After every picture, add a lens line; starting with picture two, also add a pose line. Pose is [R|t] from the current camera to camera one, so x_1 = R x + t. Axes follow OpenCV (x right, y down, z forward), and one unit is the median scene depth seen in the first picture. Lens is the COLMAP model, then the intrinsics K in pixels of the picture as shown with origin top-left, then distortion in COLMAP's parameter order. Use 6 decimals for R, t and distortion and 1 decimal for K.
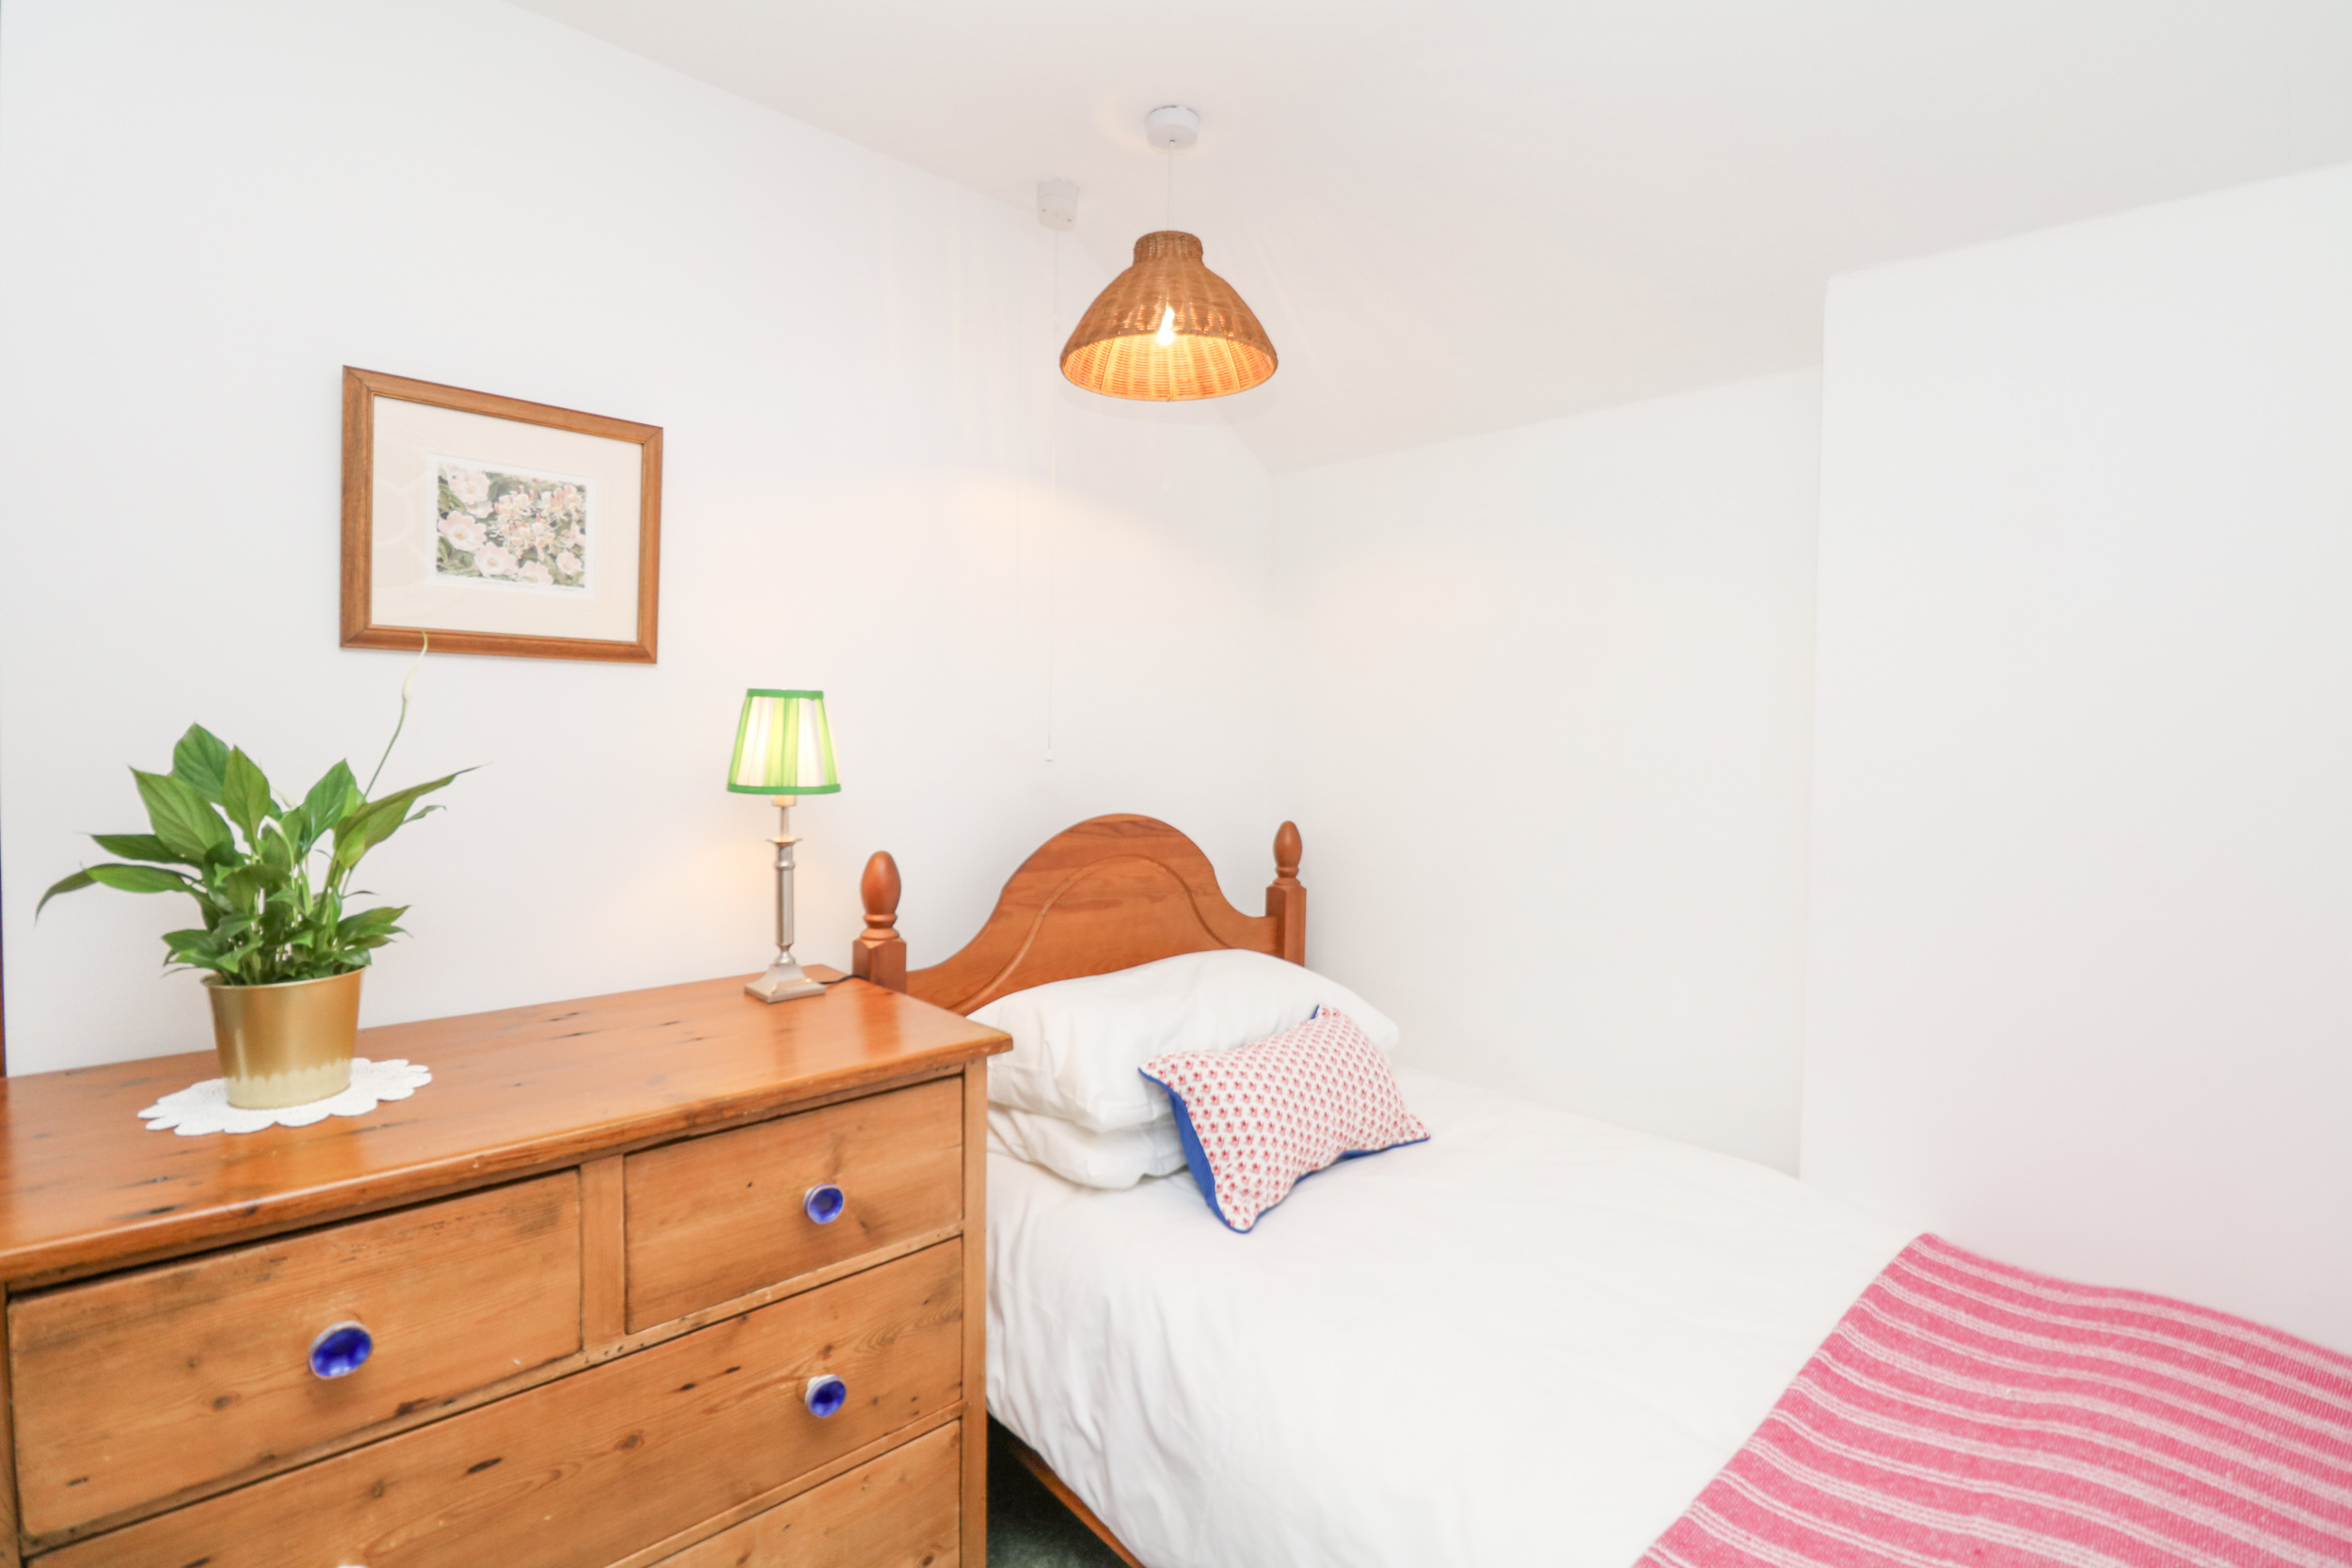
lens RADIAL K [[1075.4, 0, 1176.7], [0, 1075.4, 768.1], [0, 0, 1]] dist [-0.015503, -0.006084]
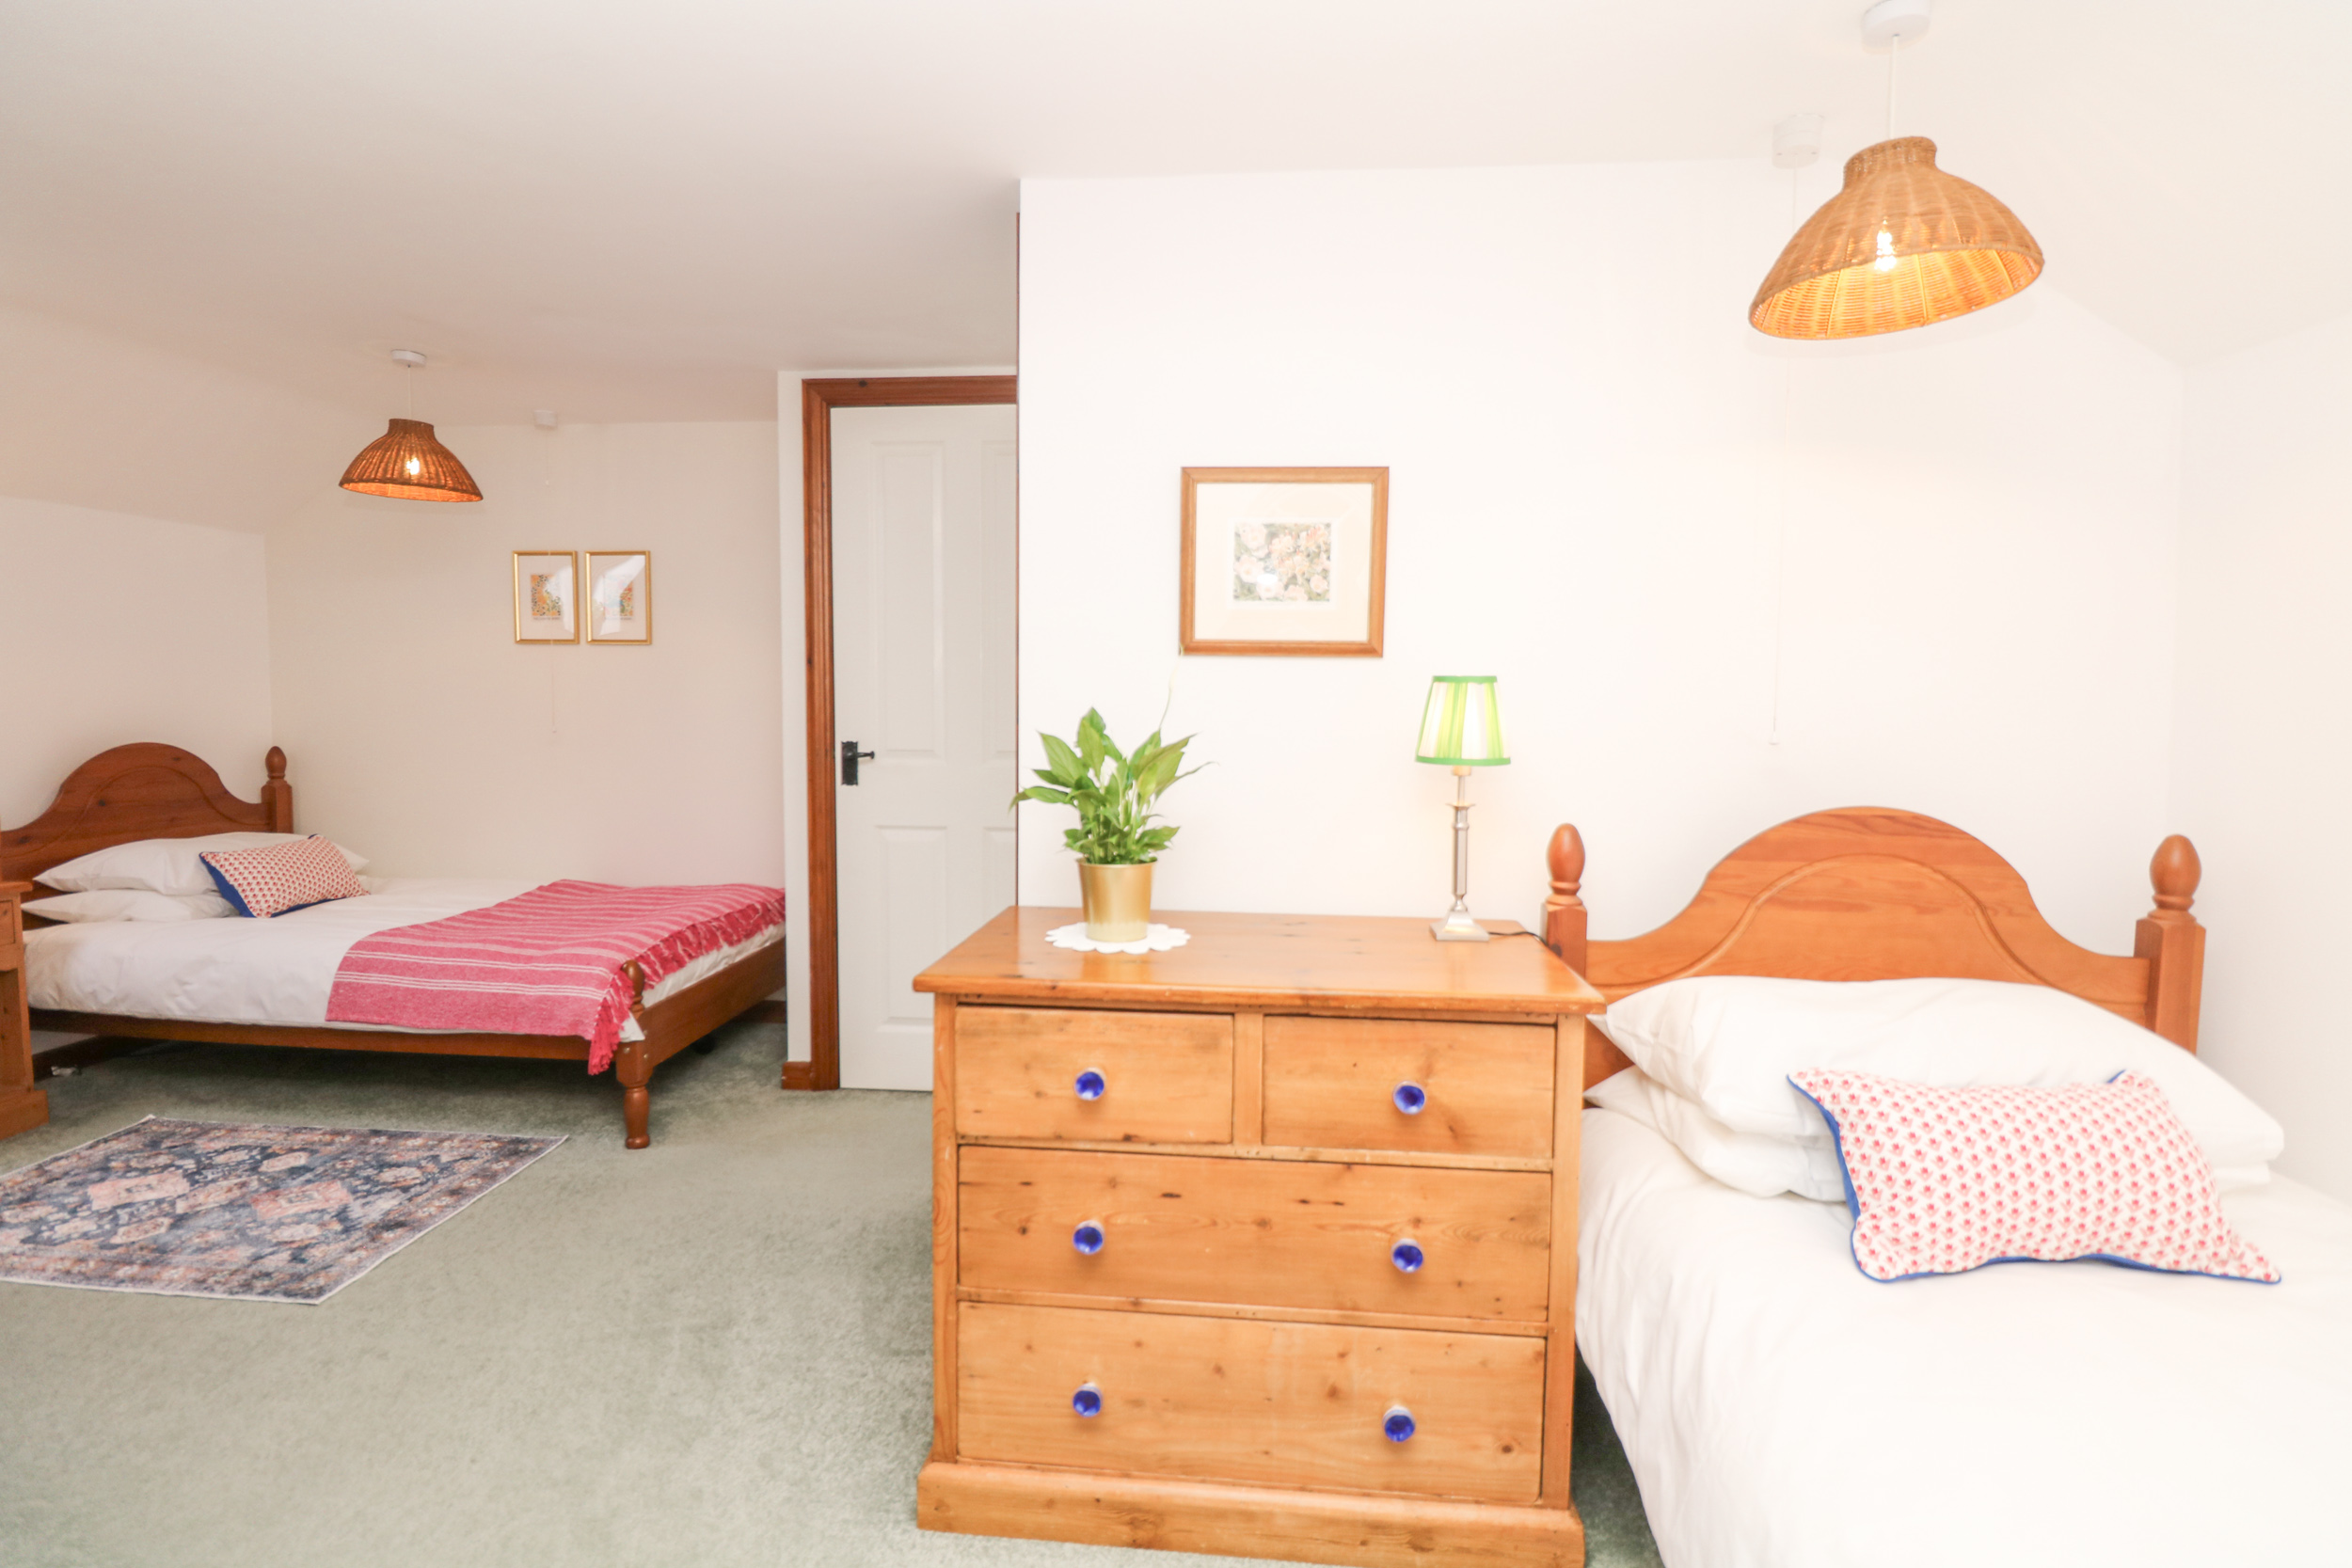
lens RADIAL K [[1075.4, 0, 1178.5], [0, 1075.4, 776.5], [0, 0, 1]] dist [-0.015503, -0.006084]
pose [[0.662023, 0.042698, -0.748267, 0.339418], [-0.027550, 0.999088, 0.032636, 0.007329], [0.748977, -0.000991, 0.662595, -0.007013]]
